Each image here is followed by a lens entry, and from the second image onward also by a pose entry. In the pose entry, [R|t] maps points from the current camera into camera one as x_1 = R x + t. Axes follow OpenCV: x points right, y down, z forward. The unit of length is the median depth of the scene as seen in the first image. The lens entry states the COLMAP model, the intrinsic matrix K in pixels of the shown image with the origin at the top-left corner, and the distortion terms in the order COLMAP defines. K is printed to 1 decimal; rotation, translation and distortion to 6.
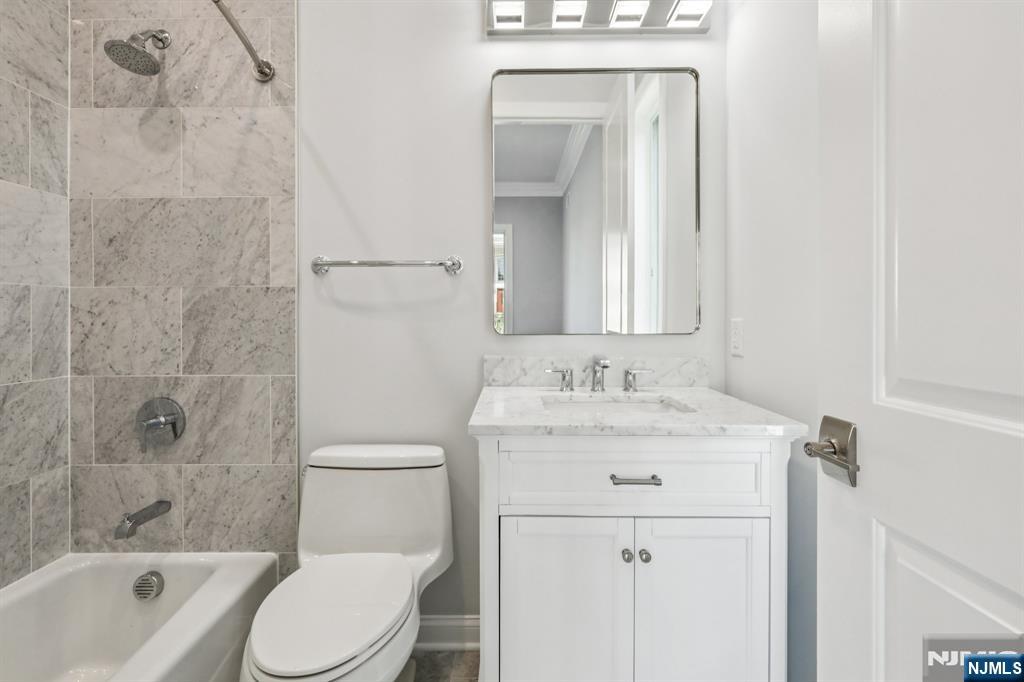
lens RADIAL K [[459.7, 0, 518.6], [0, 459.7, 332.3], [0, 0, 1]] dist [0.001459, 0.000803]
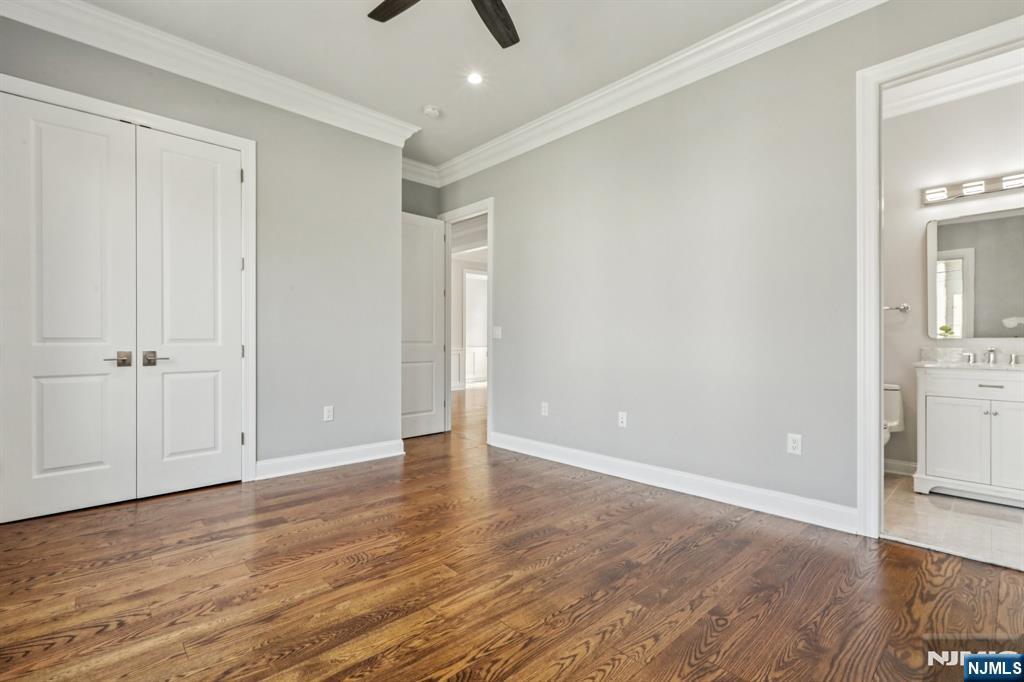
lens RADIAL K [[459.7, 0, 518.6], [0, 459.7, 332.3], [0, 0, 1]] dist [0.001459, 0.000803]
pose [[0.675406, -0.010988, -0.737365, 0.259105], [-0.030701, 0.998603, -0.043002, 0.136204], [0.736807, 0.051682, 0.674125, -2.028447]]
